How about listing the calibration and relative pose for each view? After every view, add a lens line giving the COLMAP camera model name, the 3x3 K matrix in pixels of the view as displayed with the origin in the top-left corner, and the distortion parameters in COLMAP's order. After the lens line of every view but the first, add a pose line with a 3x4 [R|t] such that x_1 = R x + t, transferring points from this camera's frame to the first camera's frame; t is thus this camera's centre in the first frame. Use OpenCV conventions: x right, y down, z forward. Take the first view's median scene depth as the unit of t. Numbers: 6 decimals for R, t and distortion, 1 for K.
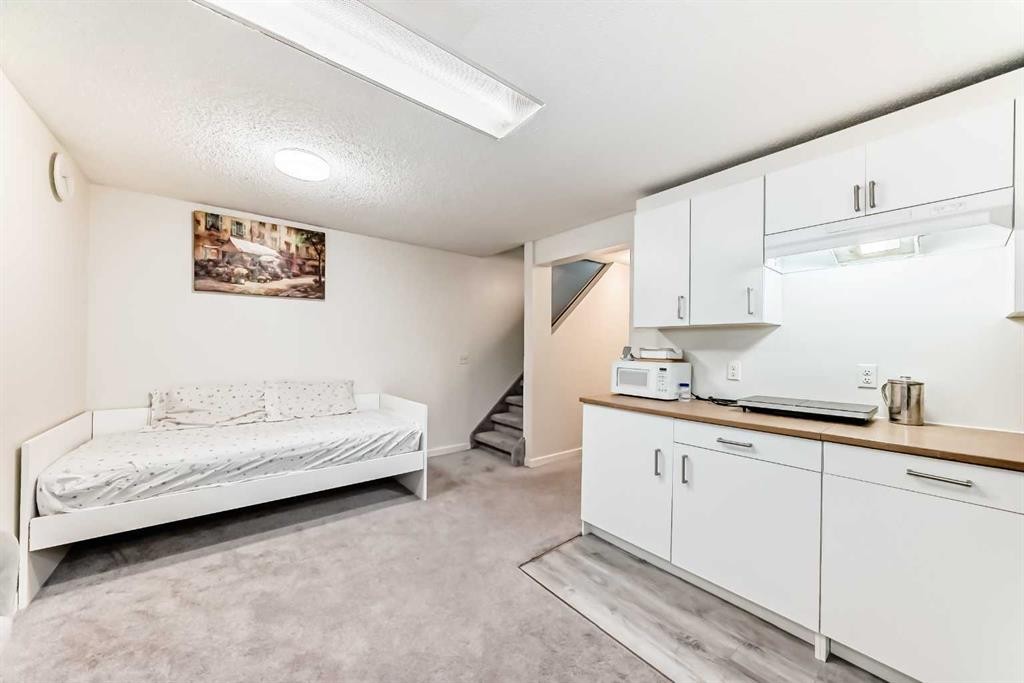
lens RADIAL K [[371.1, 0, 513.0], [0, 371.1, 346.8], [0, 0, 1]] dist [-0.030070, 0.007842]
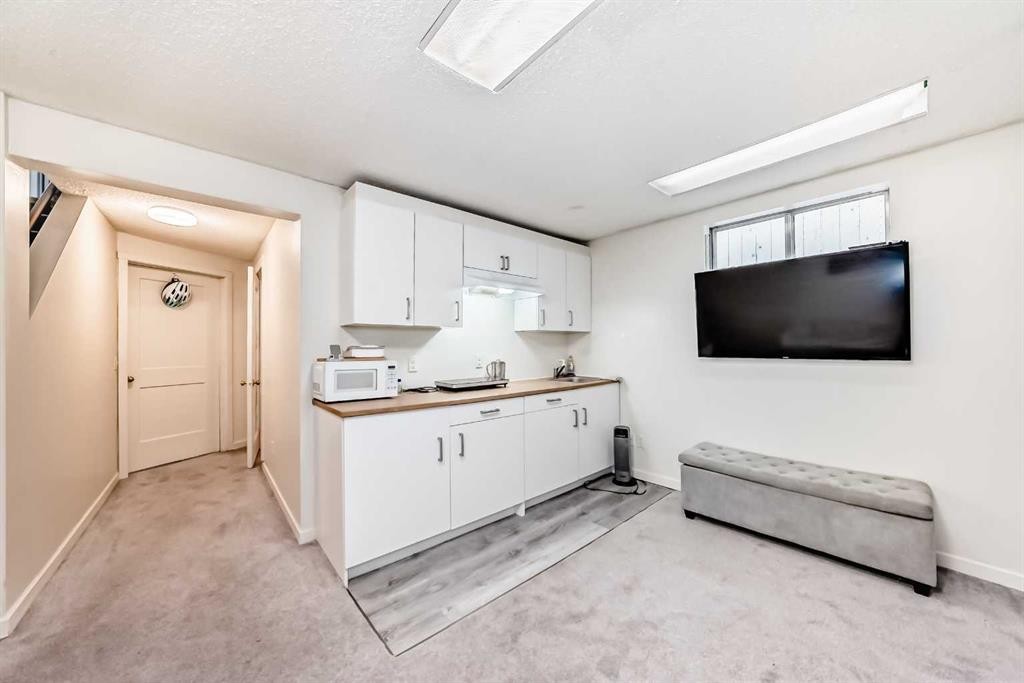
lens RADIAL K [[362.8, 0, 518.0], [0, 362.8, 346.9], [0, 0, 1]] dist [-0.031335, 0.006799]
pose [[-0.060742, -0.009004, 0.998113, -0.722052], [0.003723, 0.999950, 0.009247, -0.003080], [-0.998147, 0.004277, -0.060706, 0.855179]]
